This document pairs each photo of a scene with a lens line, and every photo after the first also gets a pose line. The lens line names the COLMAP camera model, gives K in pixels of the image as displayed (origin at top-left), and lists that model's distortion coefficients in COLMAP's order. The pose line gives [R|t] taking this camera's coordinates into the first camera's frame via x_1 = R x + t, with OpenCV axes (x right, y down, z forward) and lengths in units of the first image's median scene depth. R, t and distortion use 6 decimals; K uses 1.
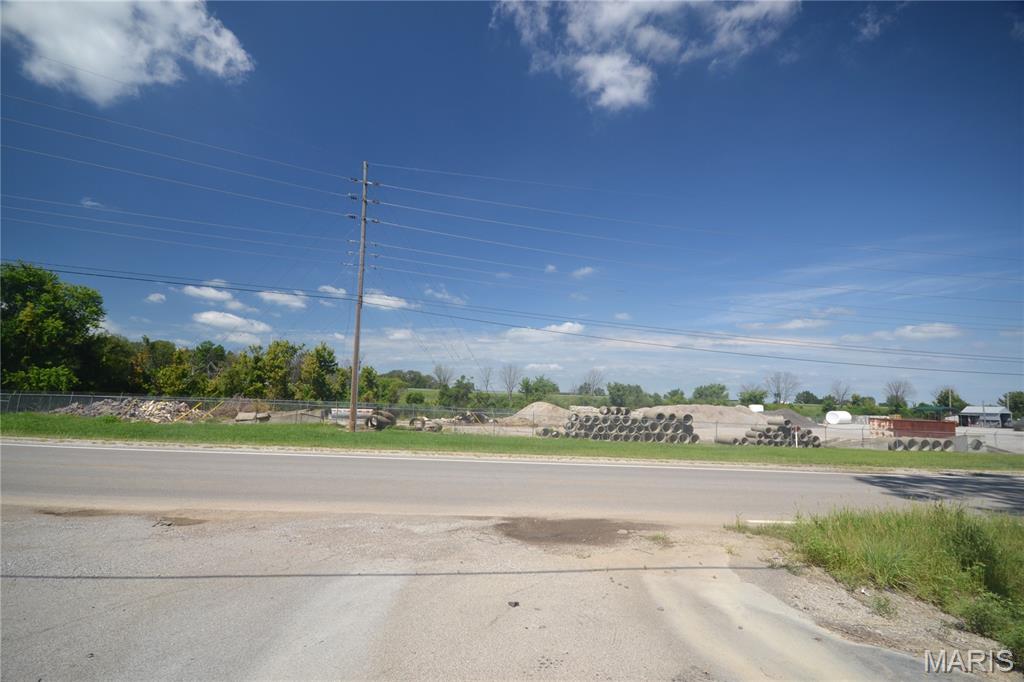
lens RADIAL K [[452.9, 0, 511.3], [0, 452.9, 344.5], [0, 0, 1]] dist [0.001082, -0.006233]
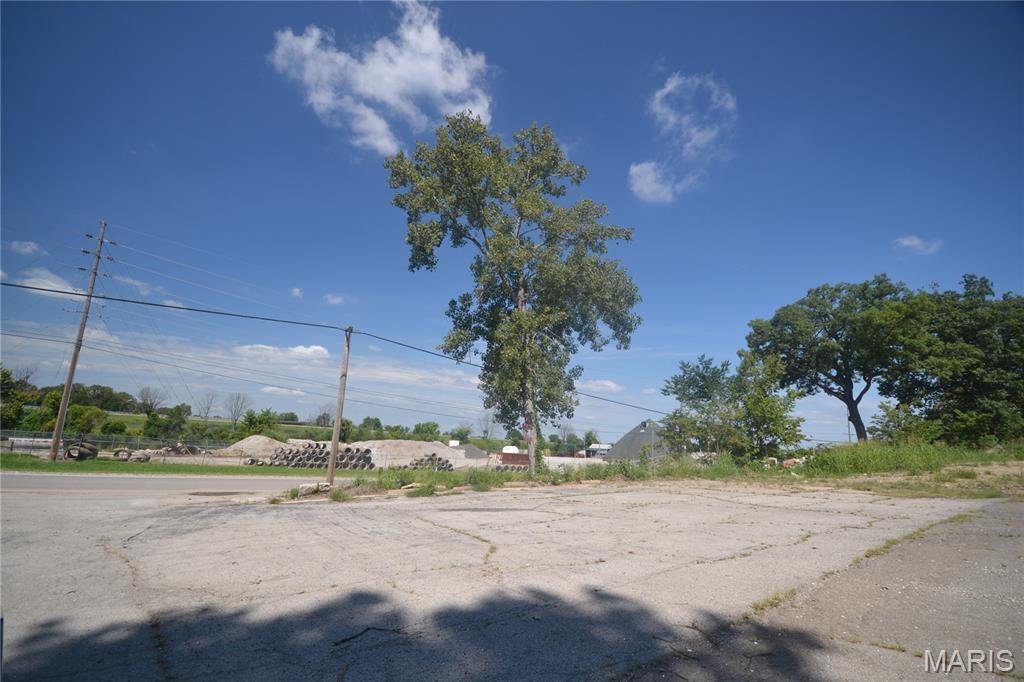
lens RADIAL K [[452.9, 0, 511.3], [0, 452.9, 344.5], [0, 0, 1]] dist [0.001082, -0.006233]
pose [[0.861801, 0.121845, 0.492394, 0.031287], [-0.089192, 0.991997, -0.089367, -0.069964], [-0.499343, 0.033099, 0.865772, -0.388873]]
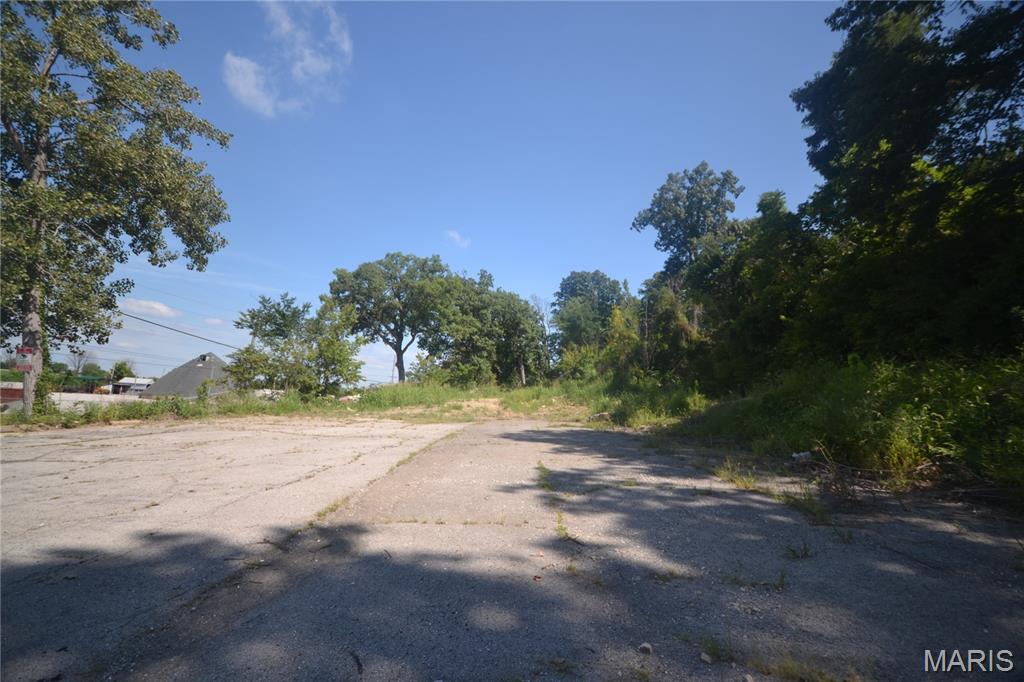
lens RADIAL K [[452.9, 0, 511.3], [0, 452.9, 344.5], [0, 0, 1]] dist [0.001082, -0.006233]
pose [[0.144432, 0.110225, 0.983356, -0.033791], [-0.177219, 0.980590, -0.083885, -0.065534], [-0.973516, -0.162154, 0.161163, -0.388101]]
